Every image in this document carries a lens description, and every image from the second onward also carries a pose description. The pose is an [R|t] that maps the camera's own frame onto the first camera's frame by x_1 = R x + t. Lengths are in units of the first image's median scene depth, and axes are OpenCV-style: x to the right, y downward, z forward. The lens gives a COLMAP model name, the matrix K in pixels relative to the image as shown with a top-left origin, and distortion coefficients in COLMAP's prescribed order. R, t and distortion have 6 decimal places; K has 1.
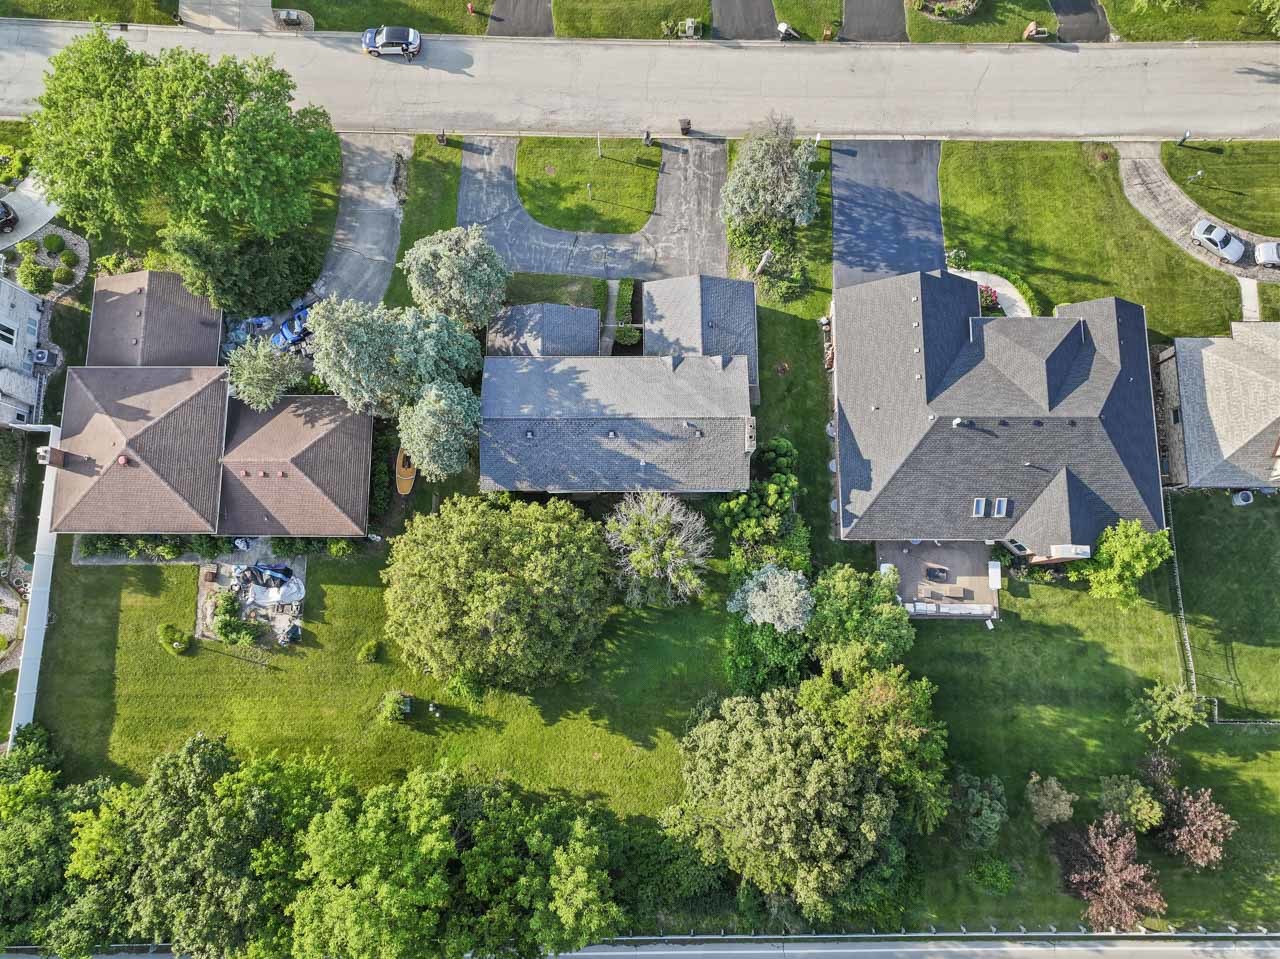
lens RADIAL K [[894.7, 0, 635.7], [0, 894.7, 476.4], [0, 0, 1]] dist [0.006824, 0.001510]
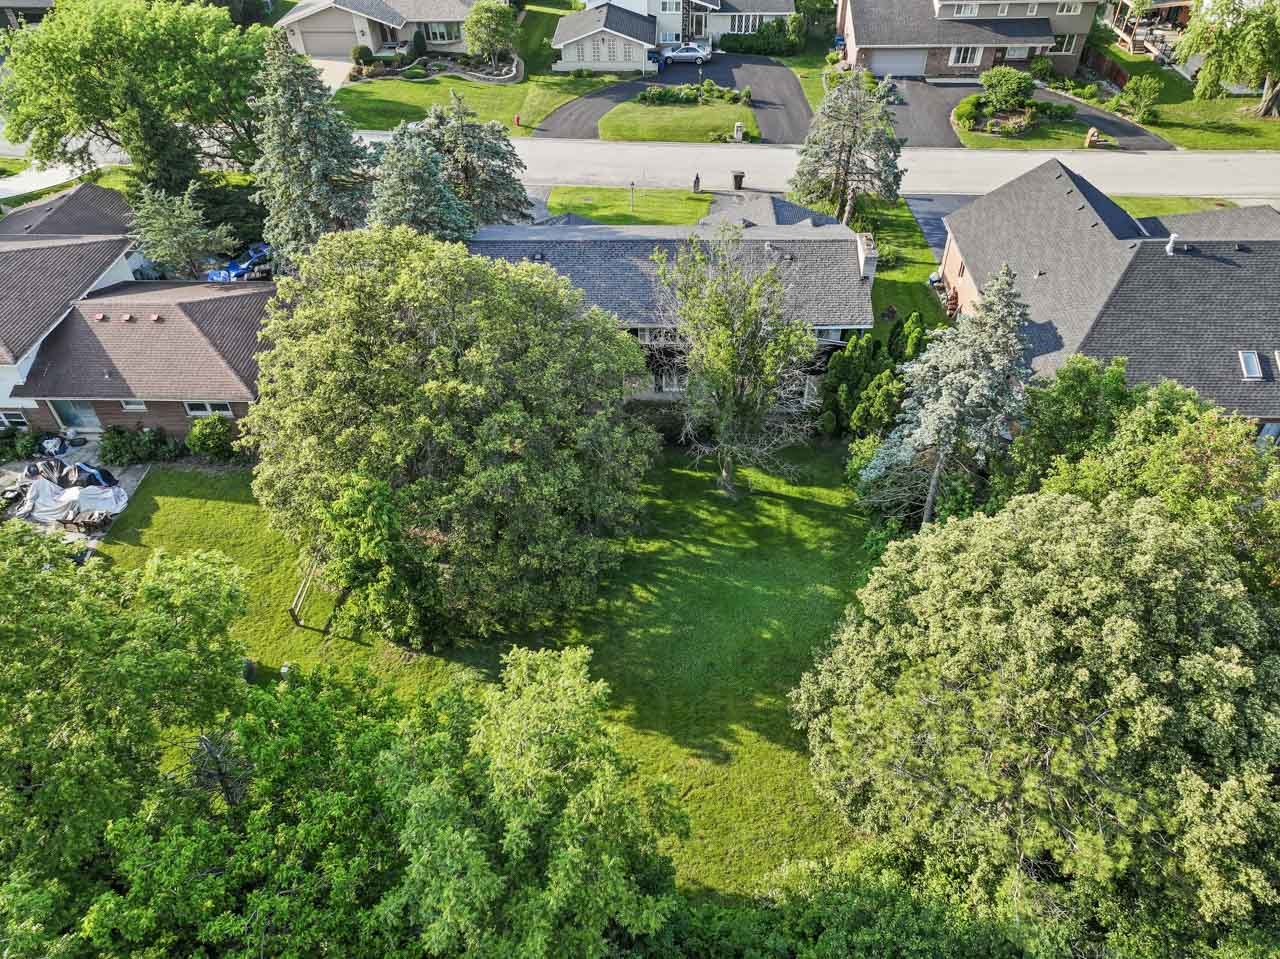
lens RADIAL K [[894.7, 0, 635.7], [0, 894.7, 476.4], [0, 0, 1]] dist [0.006824, 0.001510]
pose [[0.999243, 0.035123, -0.016721, -0.026283], [-0.038063, 0.794083, -0.606617, 0.469358], [-0.008028, 0.606794, 0.794818, 0.532827]]
